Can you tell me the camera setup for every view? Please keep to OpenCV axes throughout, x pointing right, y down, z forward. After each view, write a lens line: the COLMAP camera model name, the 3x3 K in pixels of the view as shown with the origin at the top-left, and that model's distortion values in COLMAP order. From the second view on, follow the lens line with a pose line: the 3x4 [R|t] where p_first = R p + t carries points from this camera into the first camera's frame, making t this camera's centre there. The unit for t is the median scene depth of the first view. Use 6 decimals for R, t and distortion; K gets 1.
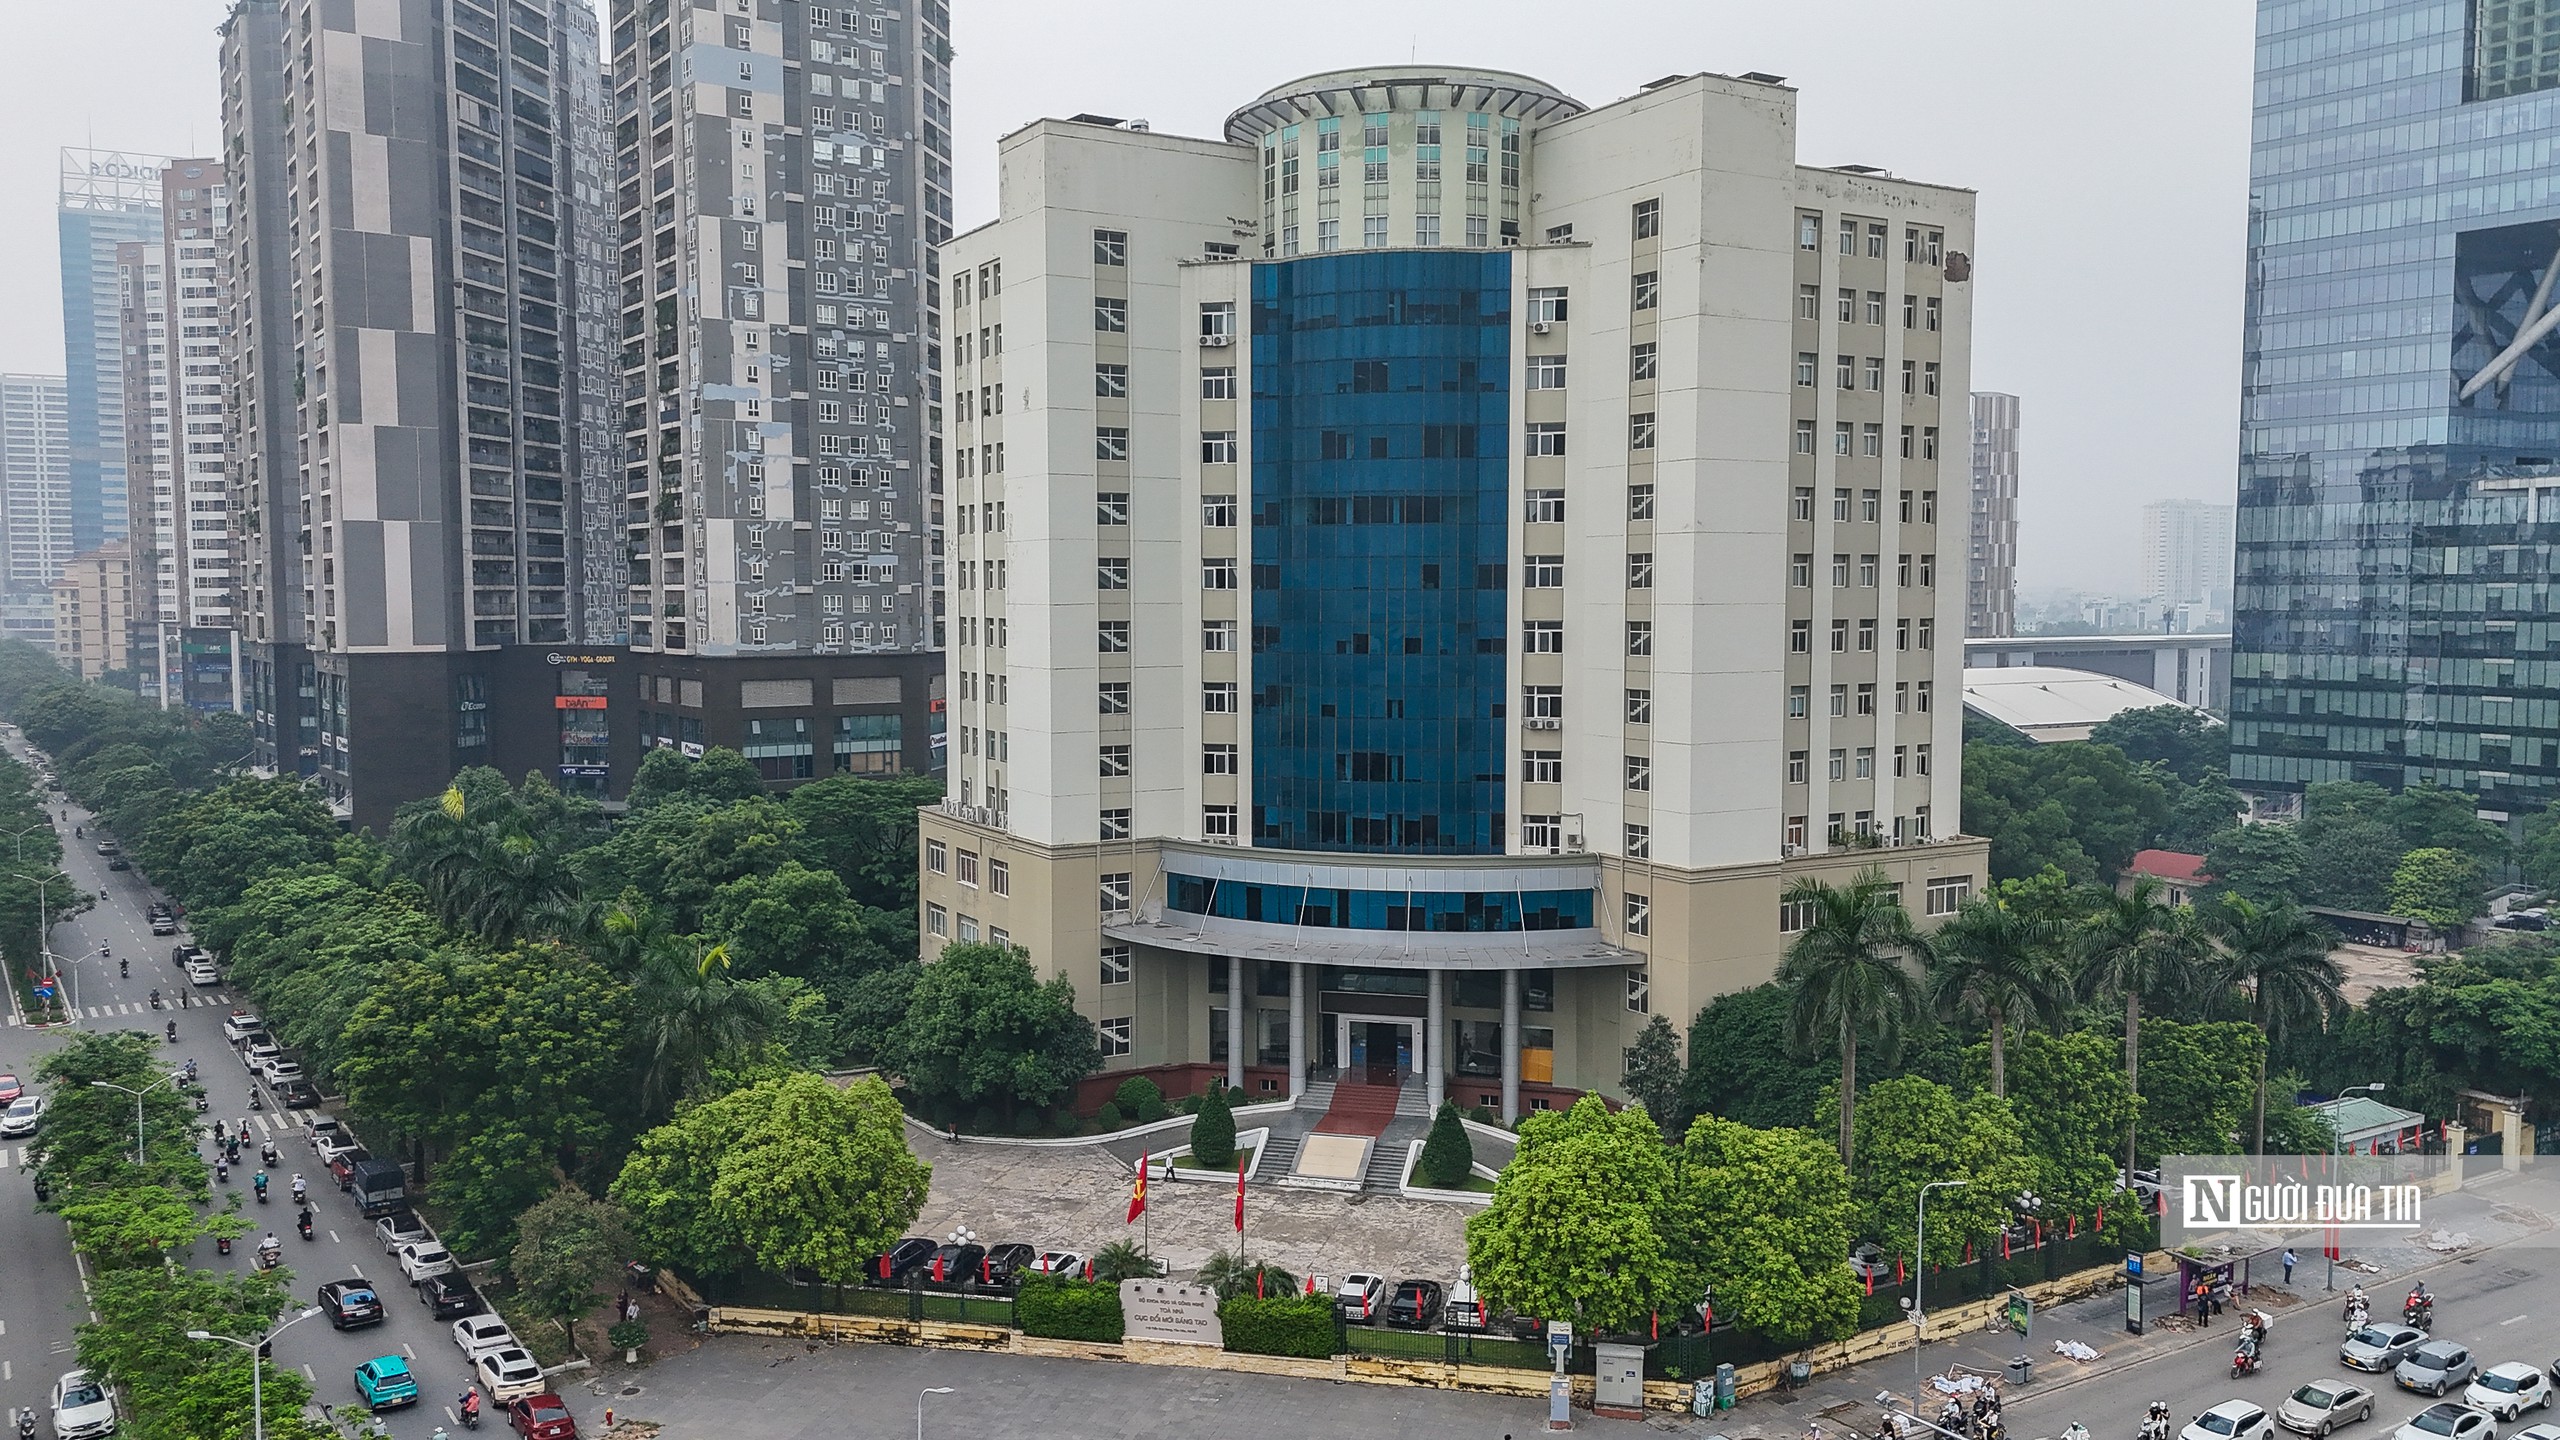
lens RADIAL K [[1909.8, 0, 1293.9], [0, 1909.8, 720.4], [0, 0, 1]] dist [0.059486, -0.048556]
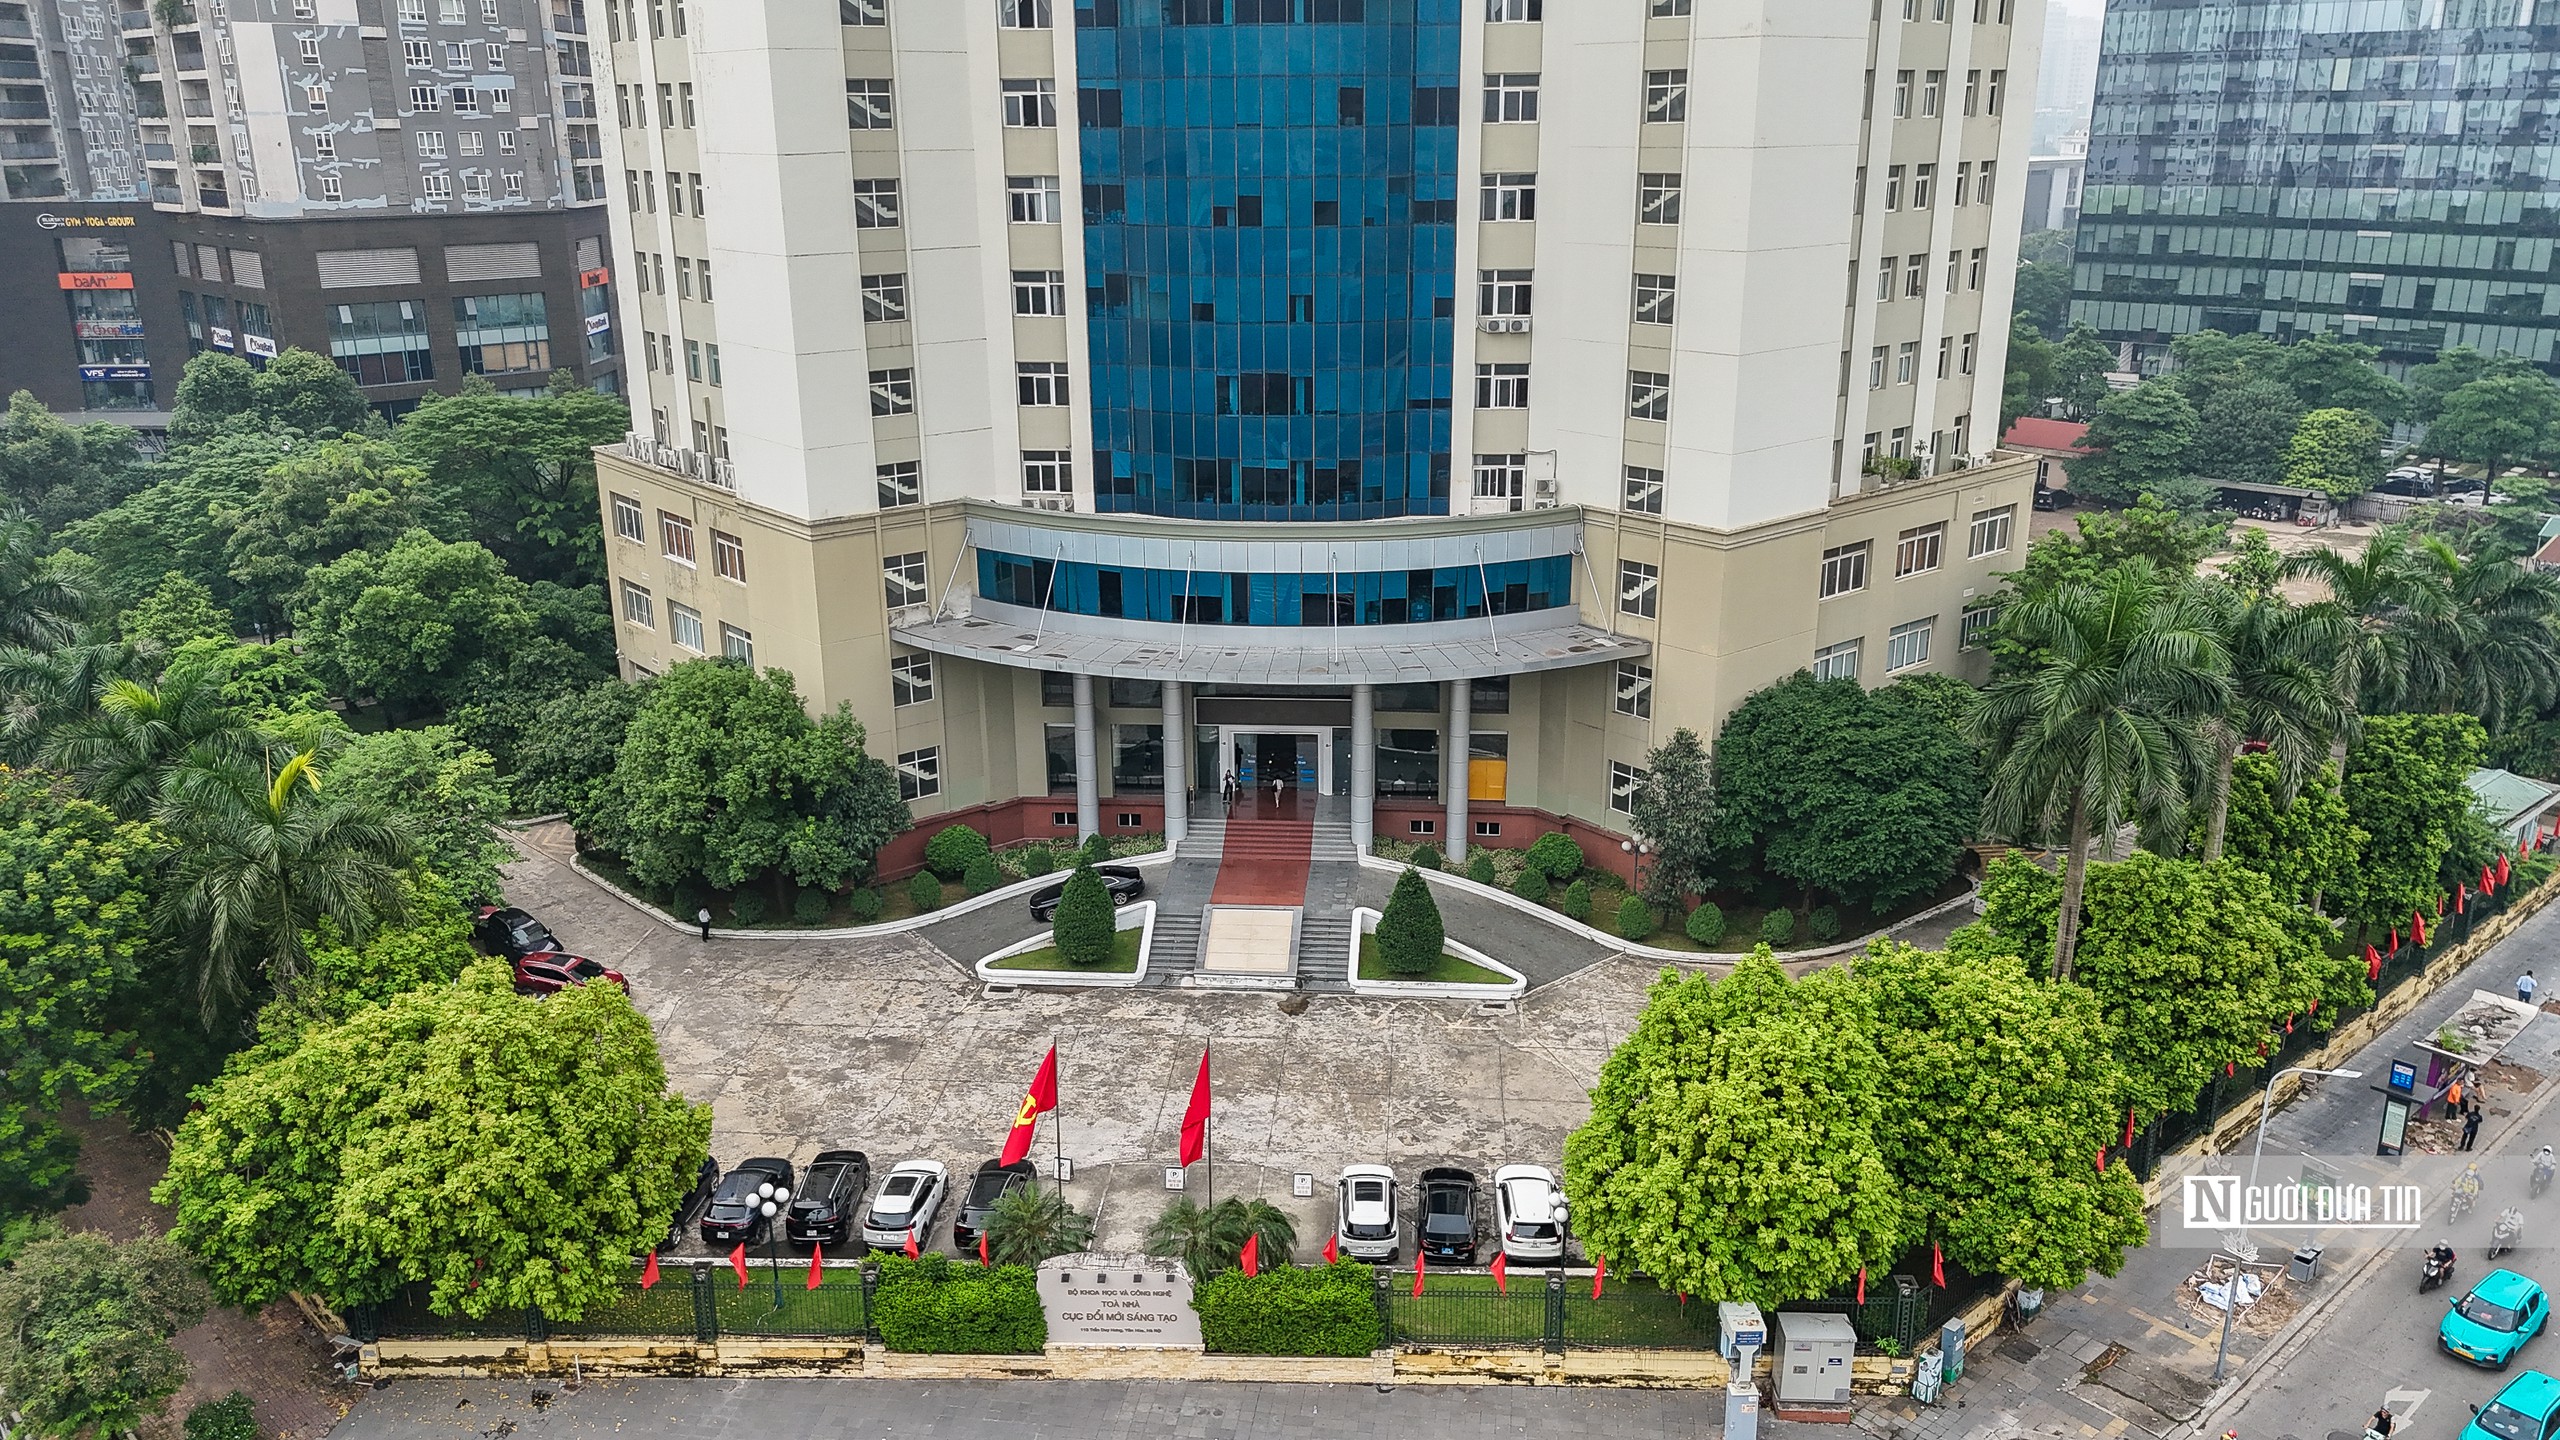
lens RADIAL K [[1909.8, 0, 1295.3], [0, 1909.8, 735.0], [0, 0, 1]] dist [0.059486, -0.048556]
pose [[0.986200, -0.057624, 0.155205, -0.066974], [0.018508, 0.969969, 0.242522, -0.024537], [-0.164519, -0.236303, 0.957651, 0.292829]]
